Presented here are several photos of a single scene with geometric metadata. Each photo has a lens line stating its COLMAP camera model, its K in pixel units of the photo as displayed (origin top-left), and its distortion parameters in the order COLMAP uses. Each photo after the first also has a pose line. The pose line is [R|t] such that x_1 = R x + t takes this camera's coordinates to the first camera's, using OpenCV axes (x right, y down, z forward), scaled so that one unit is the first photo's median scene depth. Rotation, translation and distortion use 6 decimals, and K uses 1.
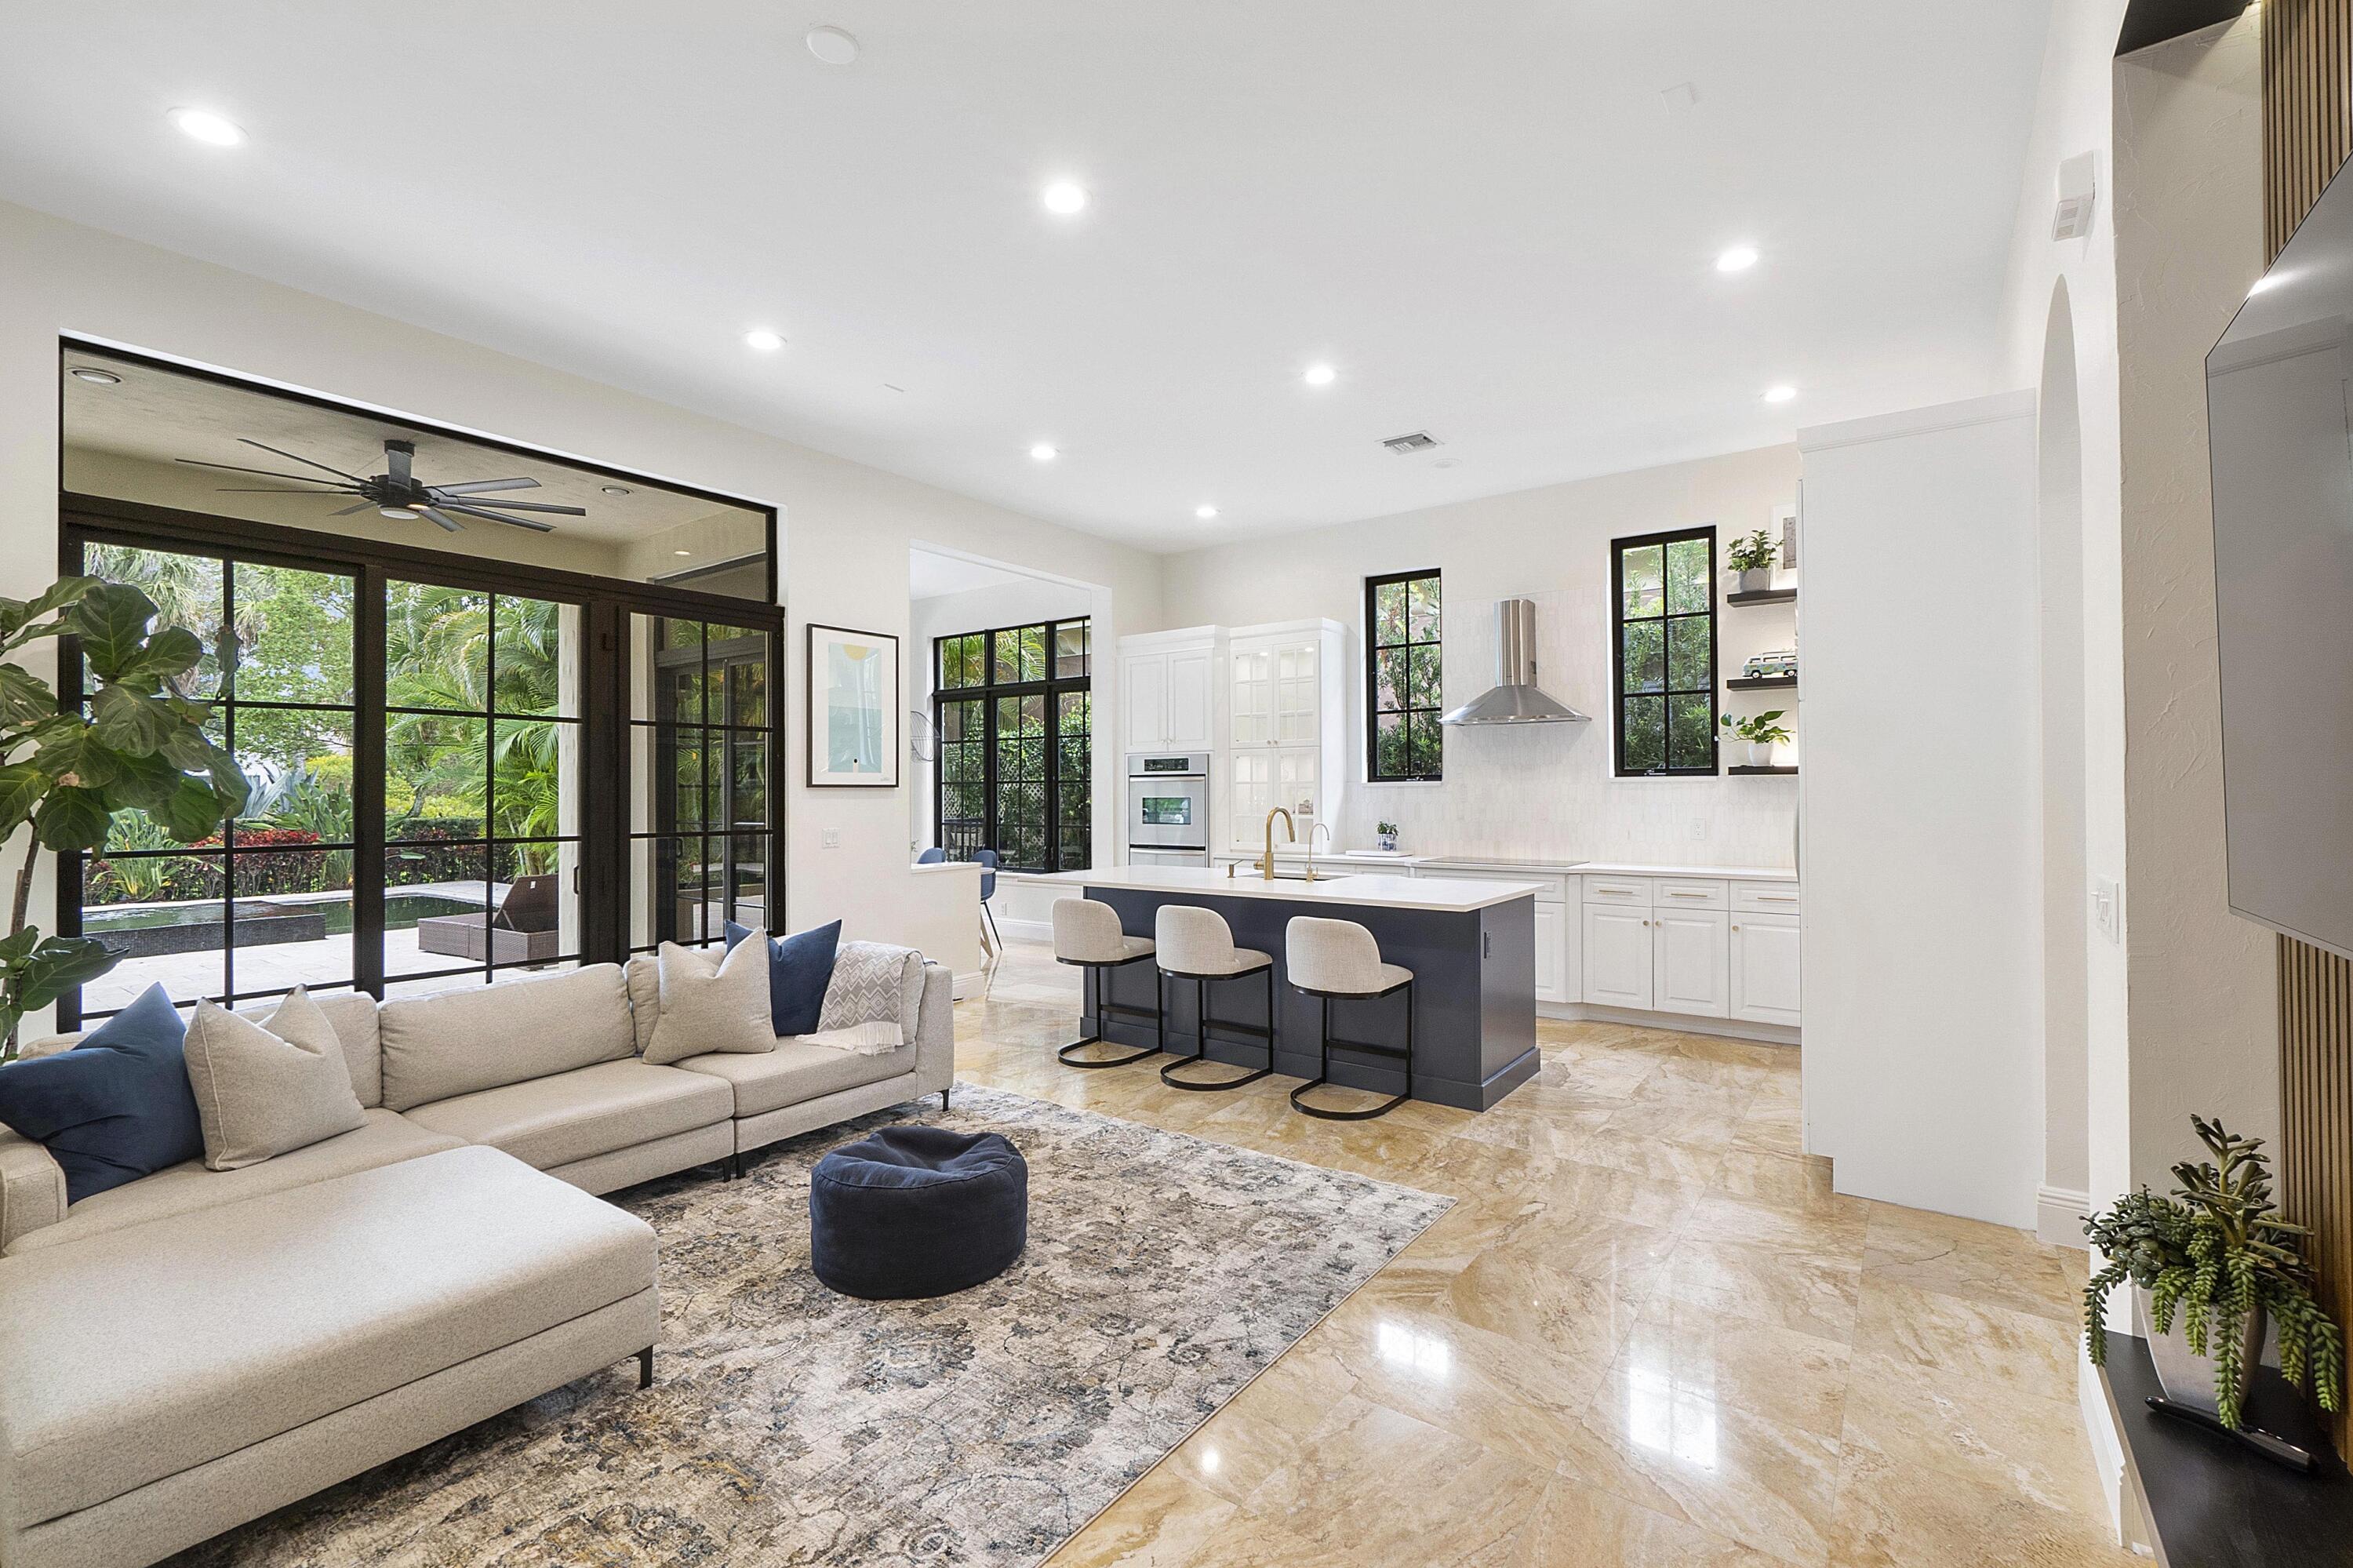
lens RADIAL K [[1023.1, 0, 1155.1], [0, 1023.1, 781.0], [0, 0, 1]] dist [-0.007702, 0.002799]
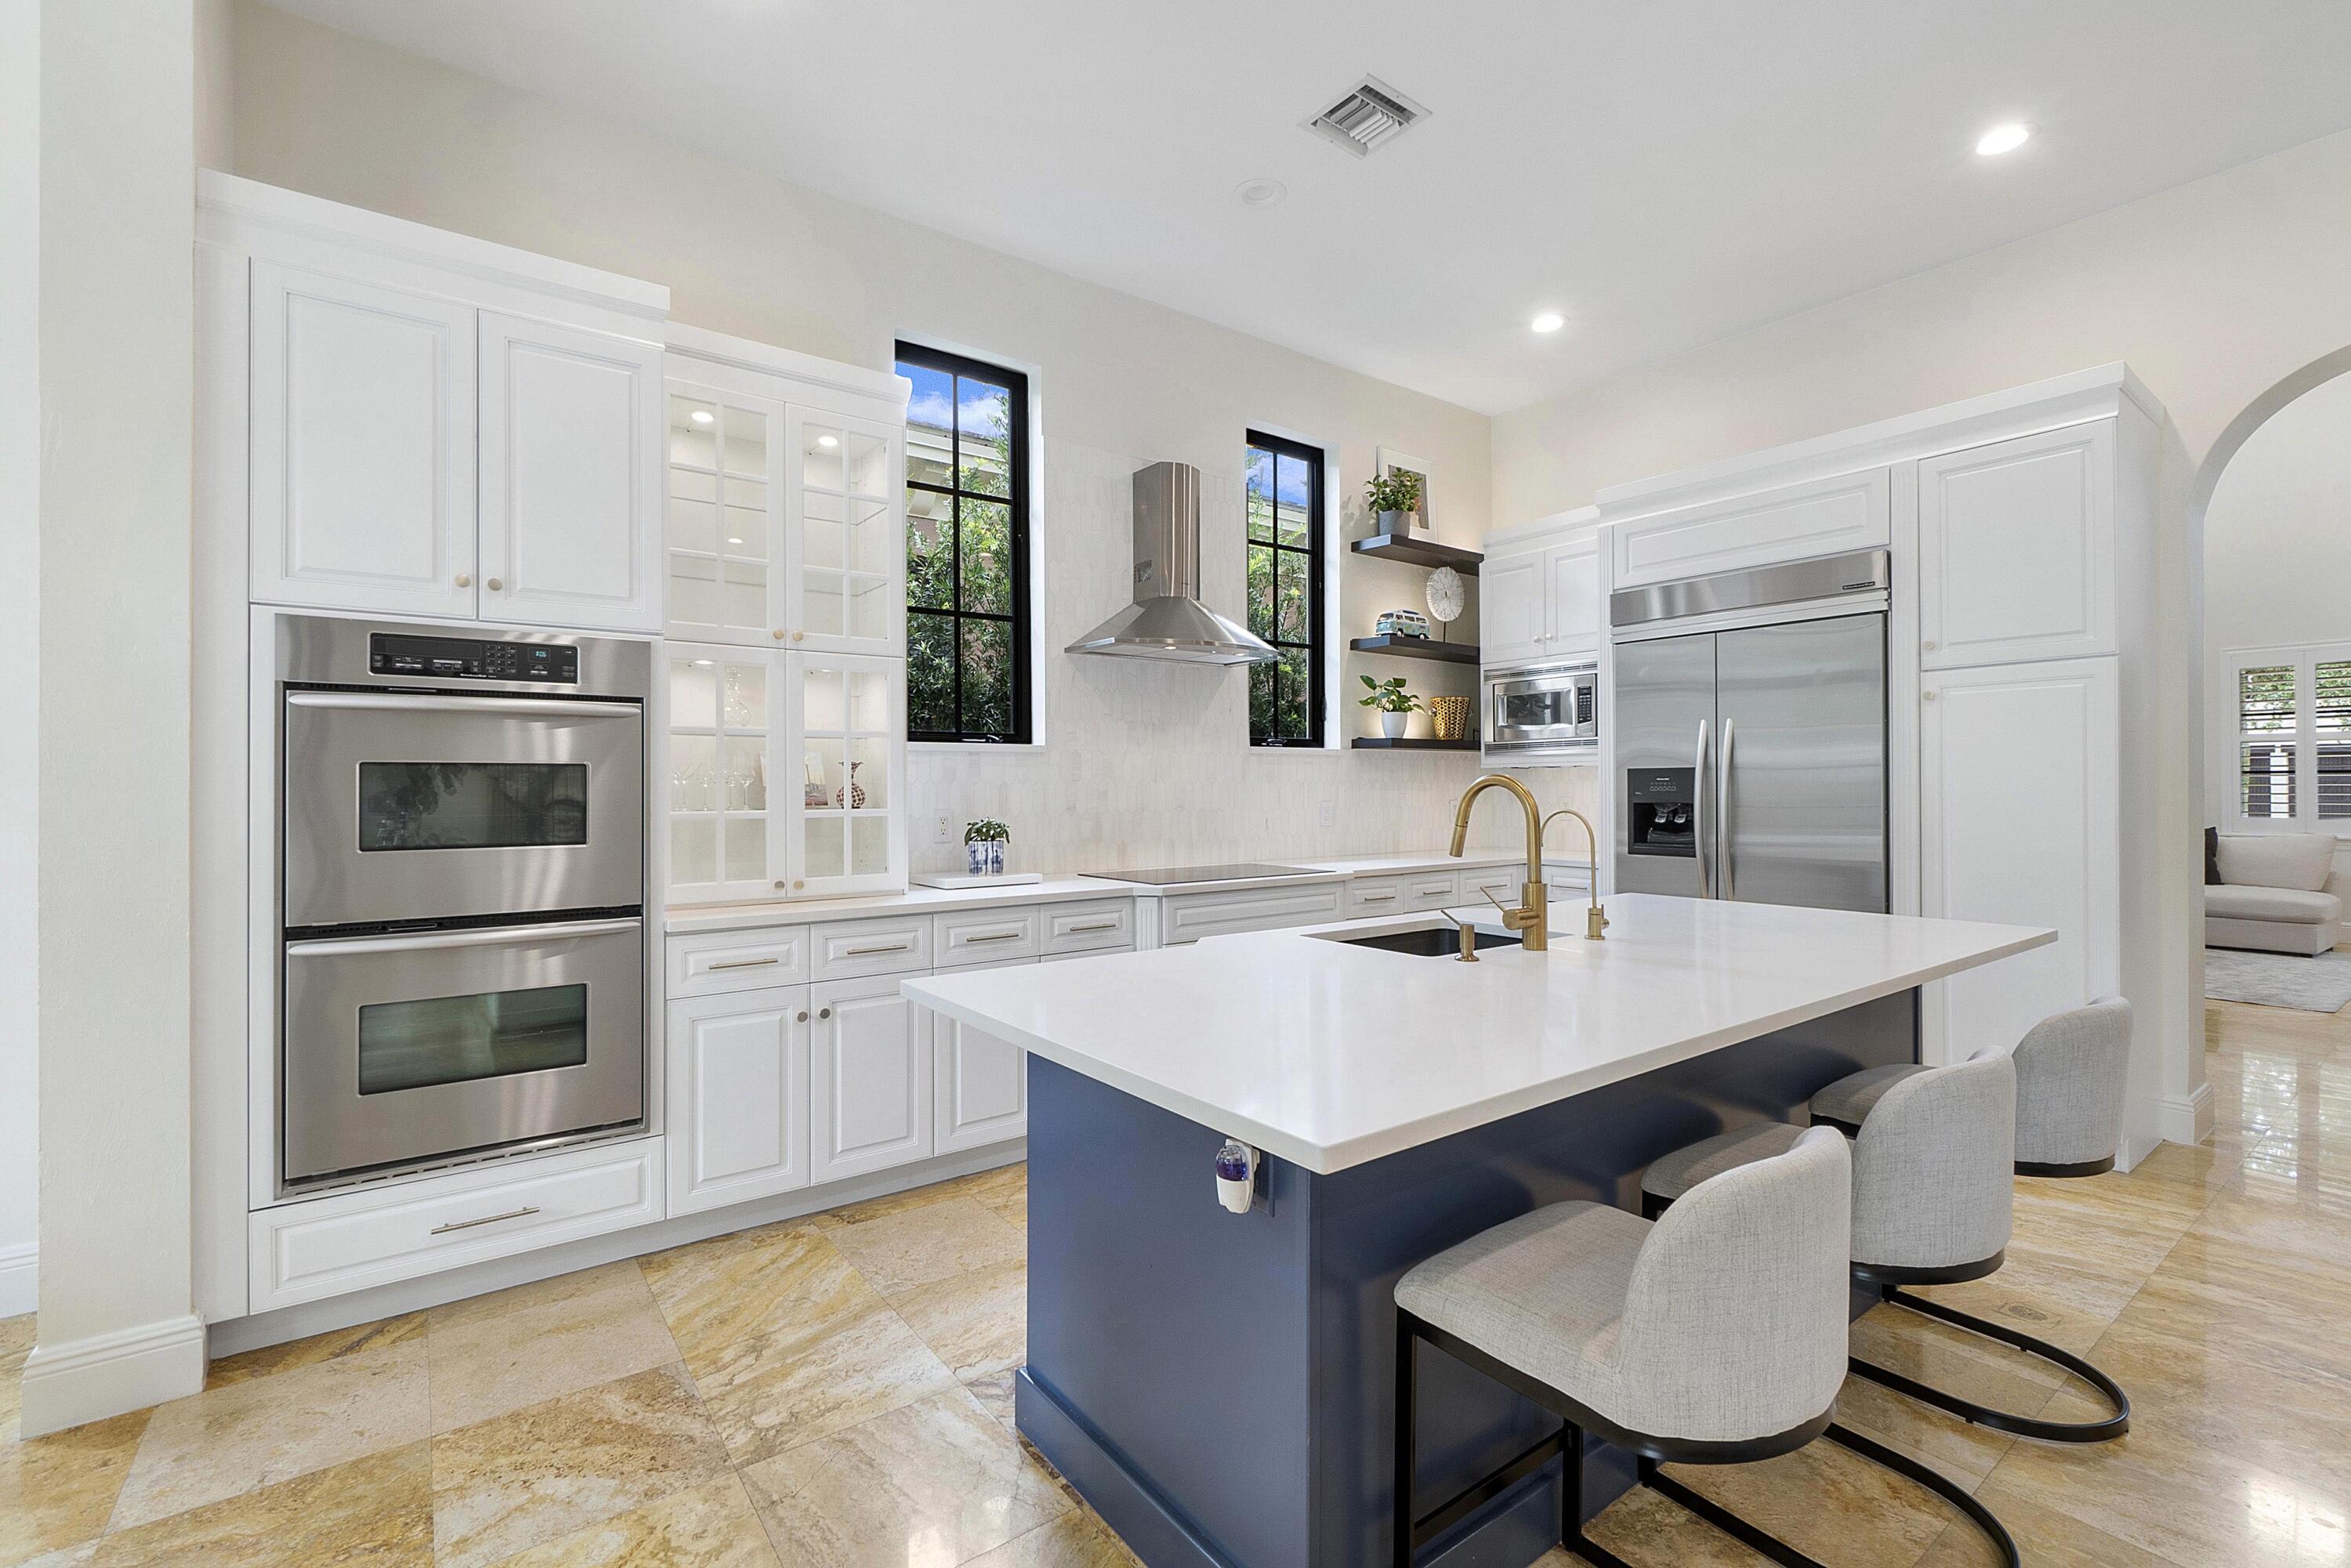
lens RADIAL K [[1022.2, 0, 1156.1], [0, 1022.2, 783.8], [0, 0, 1]] dist [-0.007702, 0.002799]
pose [[0.291824, 0.006804, 0.956448, -0.299395], [-0.007757, 0.999959, -0.004747, 0.029208], [-0.956440, -0.006034, 0.291865, 0.928071]]
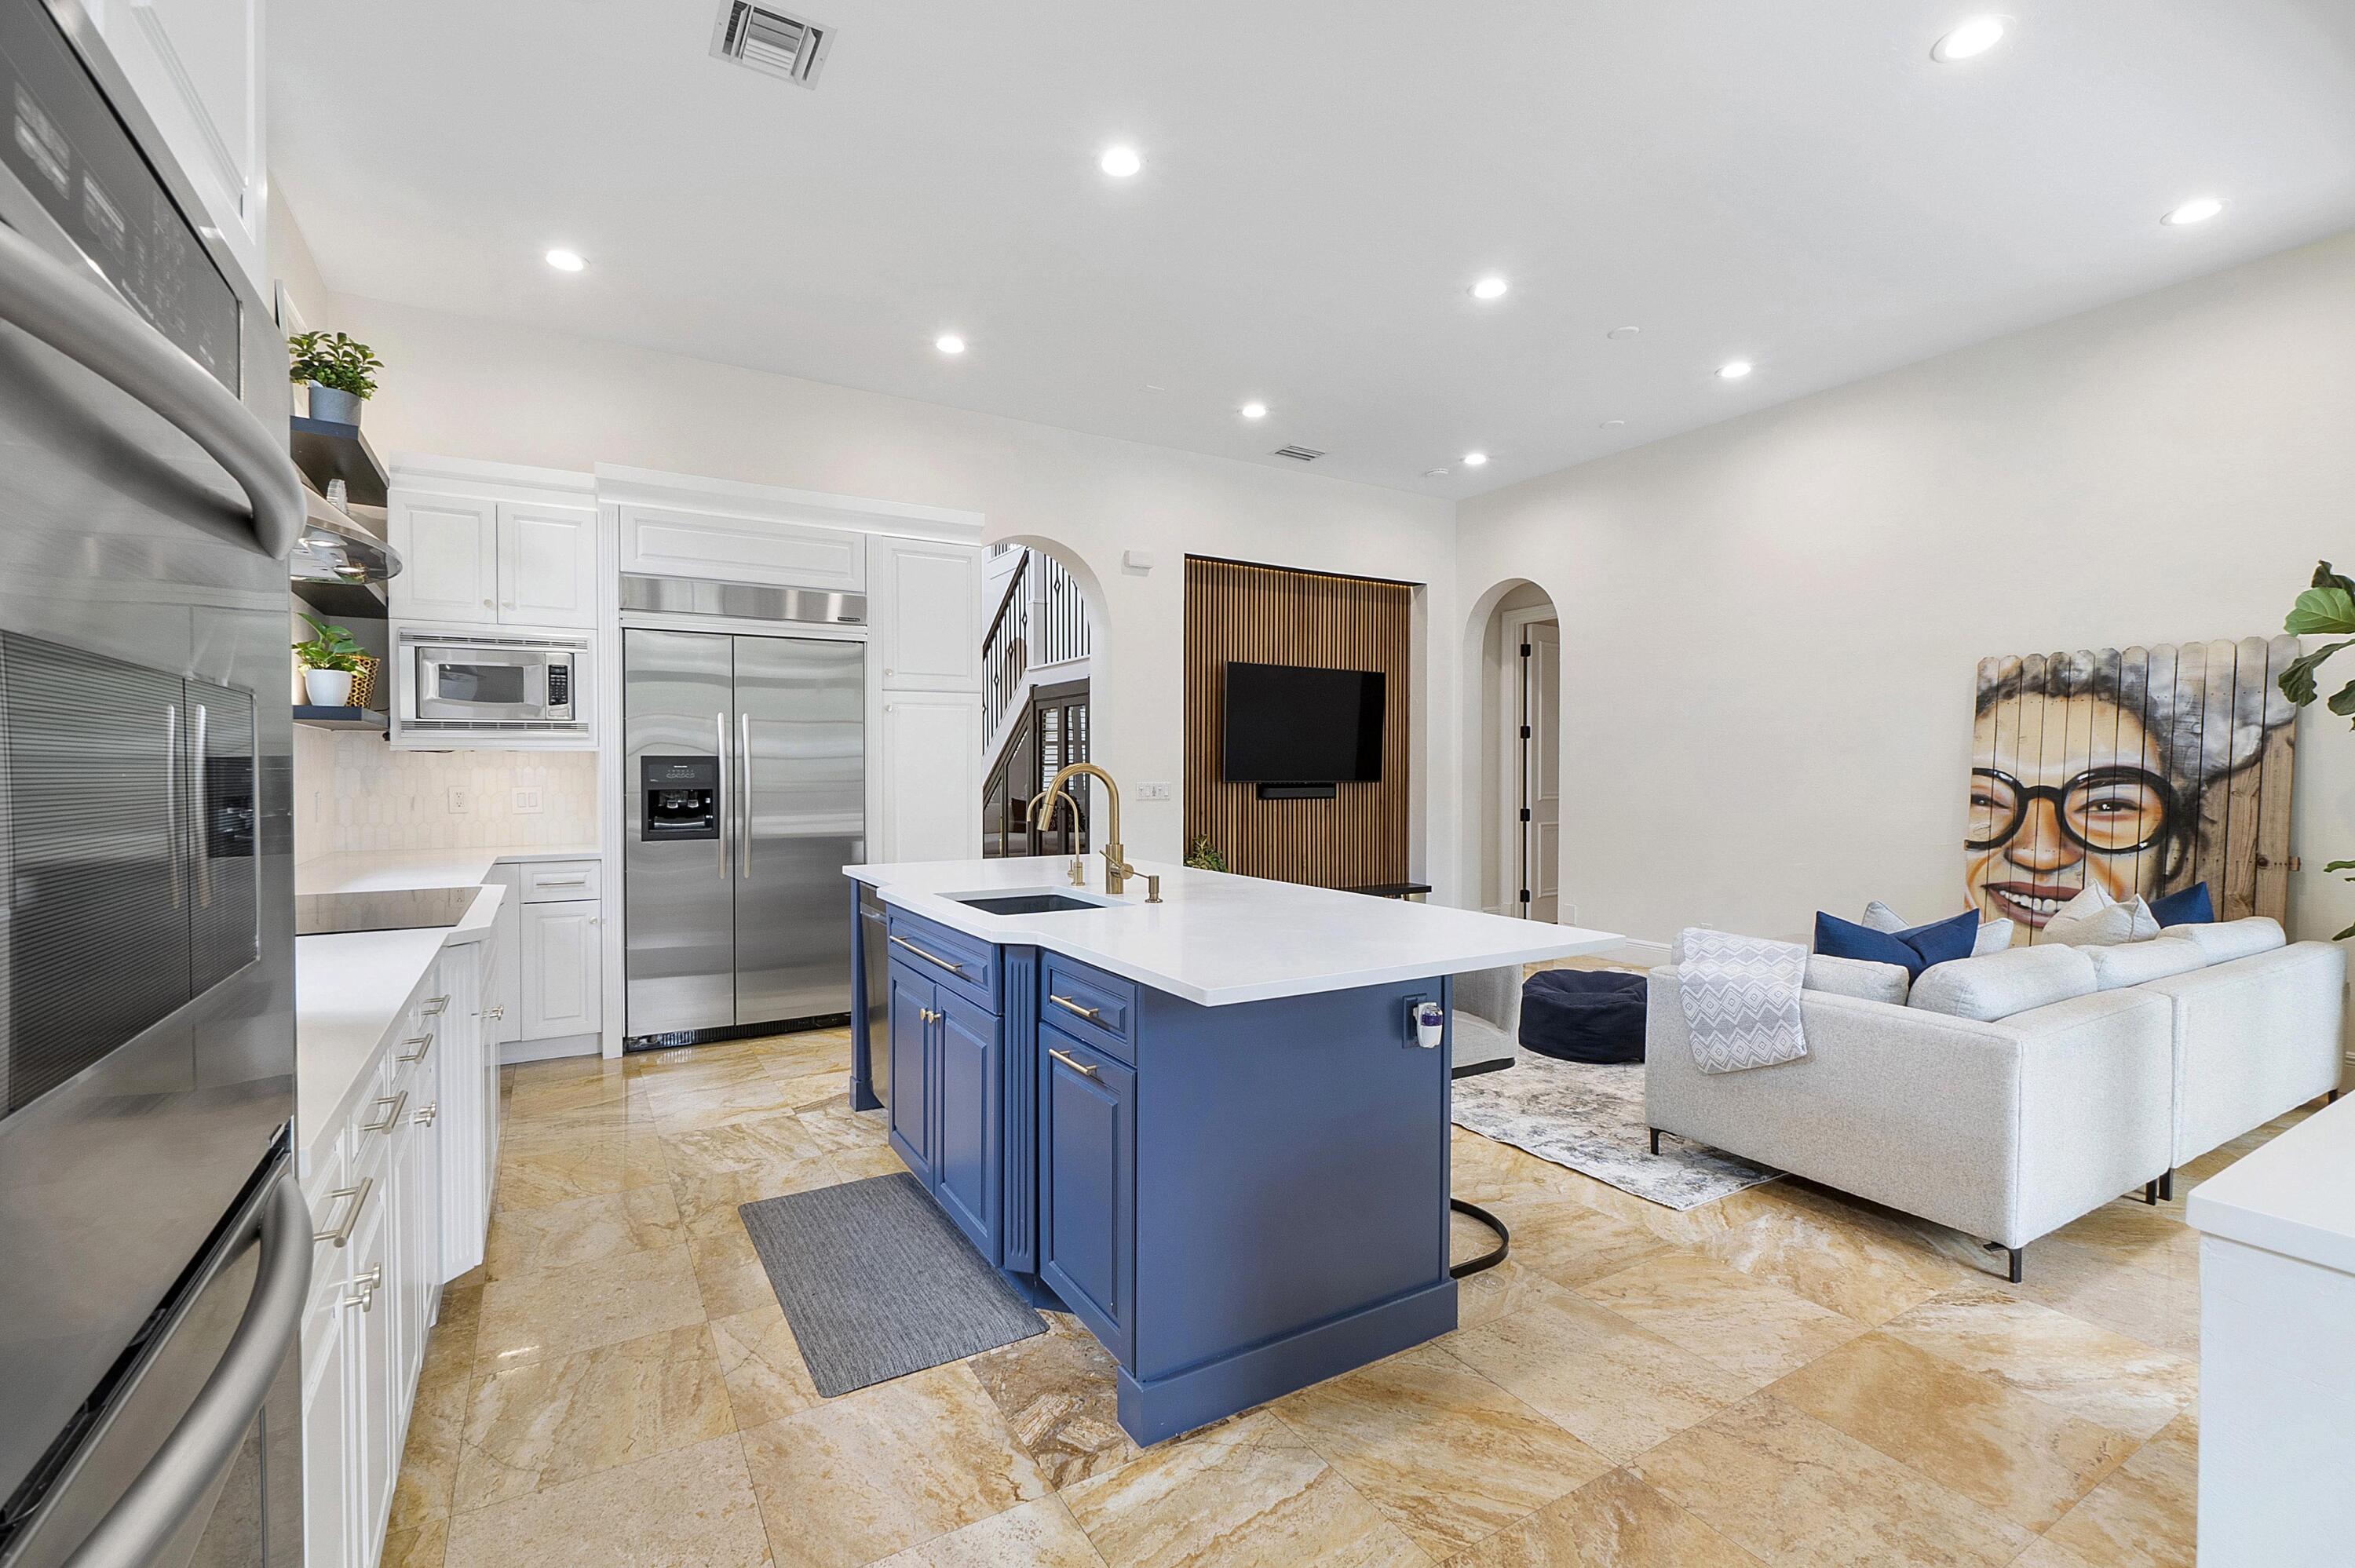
lens RADIAL K [[1023.8, 0, 1154.8], [0, 1023.8, 782.9], [0, 0, 1]] dist [-0.007702, 0.002799]
pose [[-0.922113, 0.001259, 0.386918, -0.115926], [0.002307, 0.999995, 0.002244, 0.031049], [-0.386913, 0.002962, -0.922111, 1.363671]]
